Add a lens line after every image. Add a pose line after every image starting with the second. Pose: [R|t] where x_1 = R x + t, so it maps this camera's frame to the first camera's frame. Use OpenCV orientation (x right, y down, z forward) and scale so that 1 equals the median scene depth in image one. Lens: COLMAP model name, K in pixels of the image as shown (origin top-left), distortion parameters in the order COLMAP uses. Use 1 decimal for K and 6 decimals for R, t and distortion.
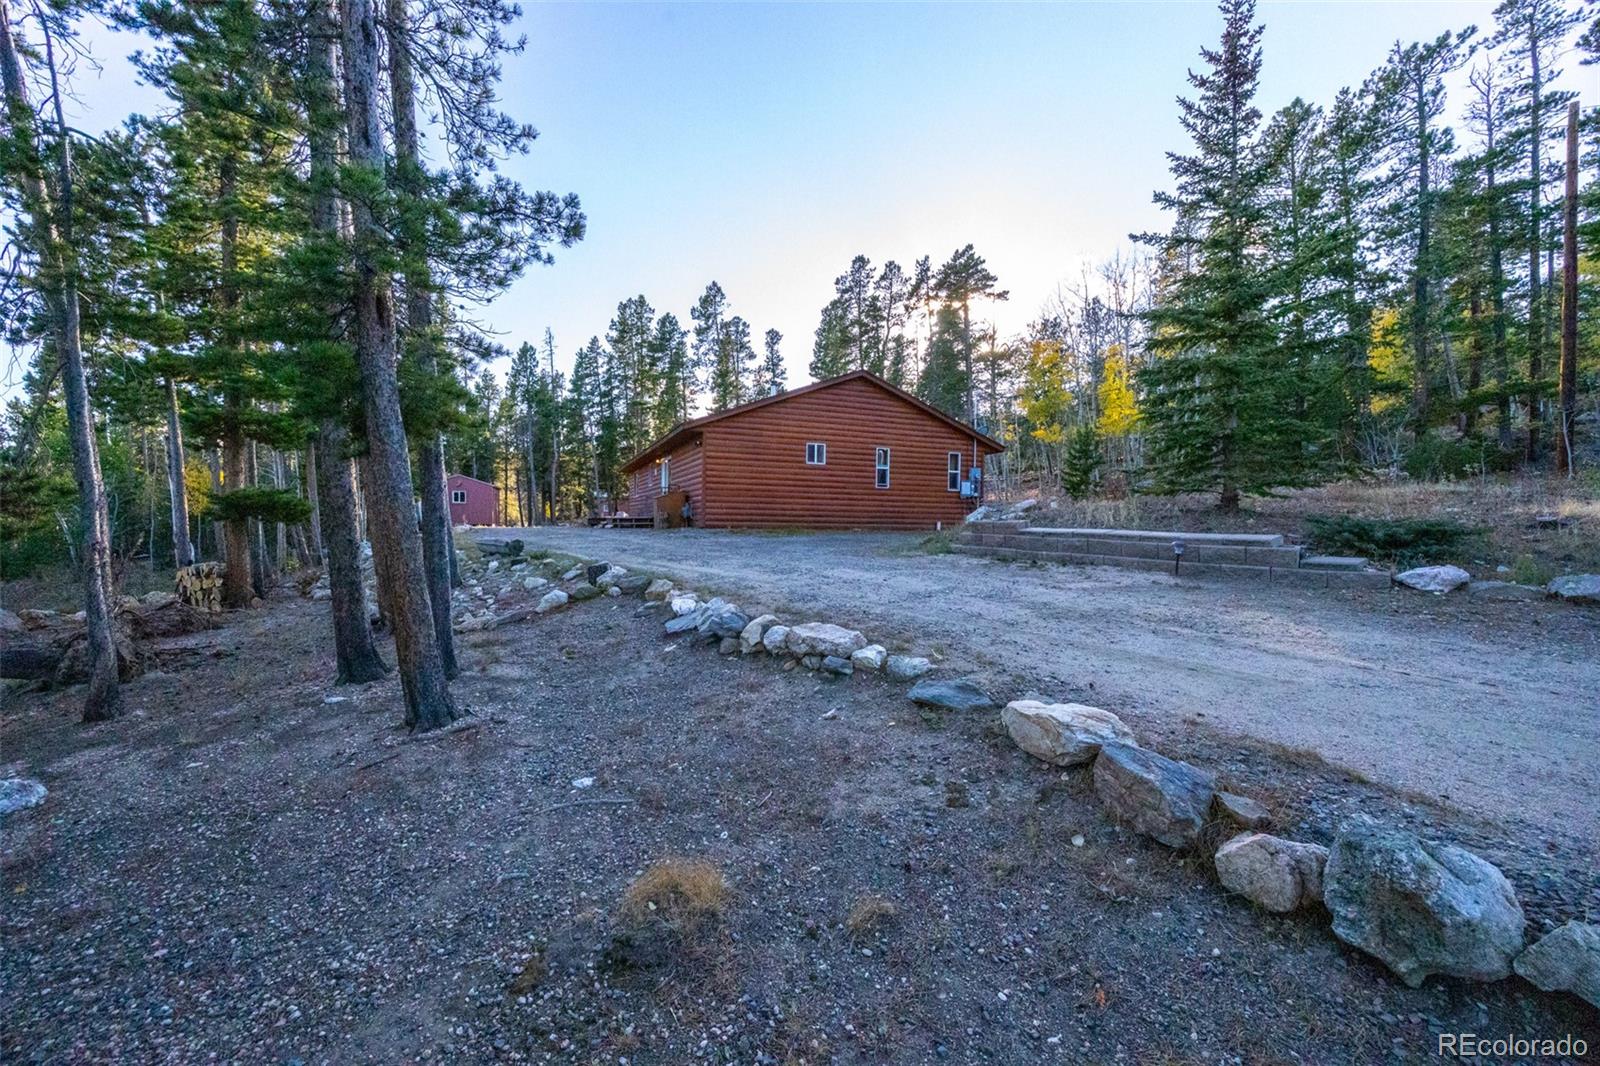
lens RADIAL K [[604.9, 0, 797.7], [0, 604.9, 531.1], [0, 0, 1]] dist [-0.005083, -0.000721]
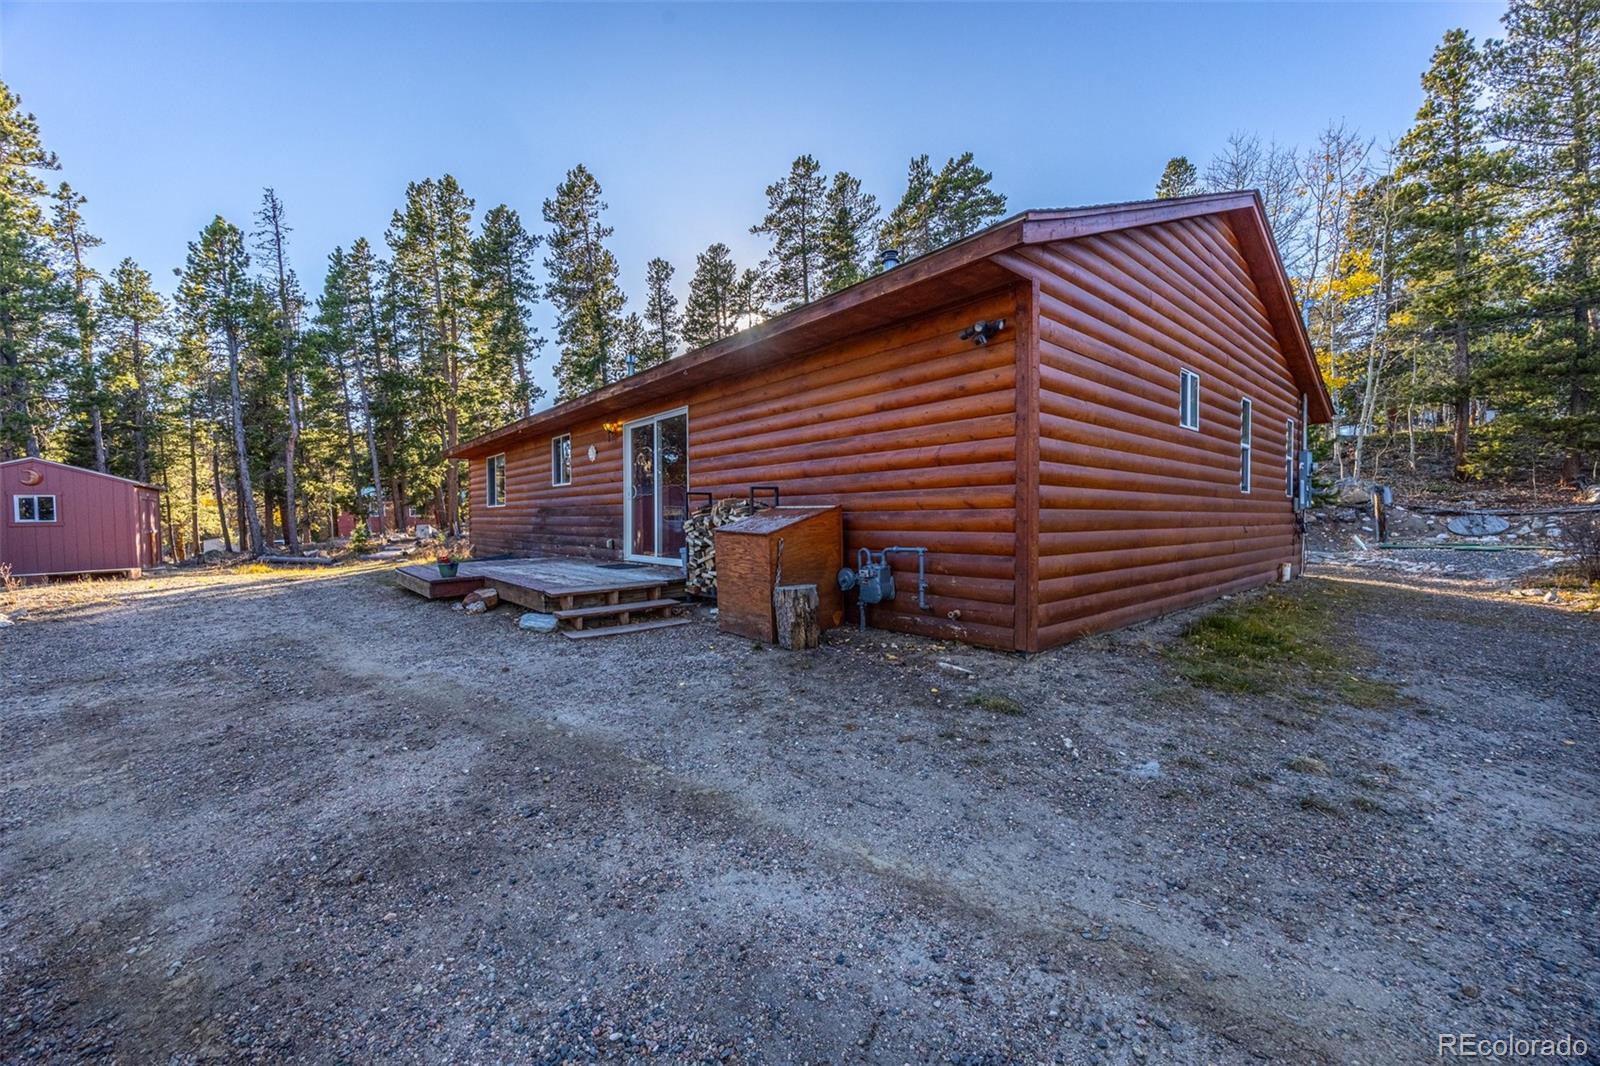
lens RADIAL K [[604.9, 0, 799.3], [0, 604.9, 532.9], [0, 0, 1]] dist [-0.005083, -0.000721]
pose [[0.947995, -0.025801, 0.317237, -0.130302], [0.022119, 0.999640, 0.015202, -0.025110], [-0.317515, -0.007395, 0.948224, 0.310239]]
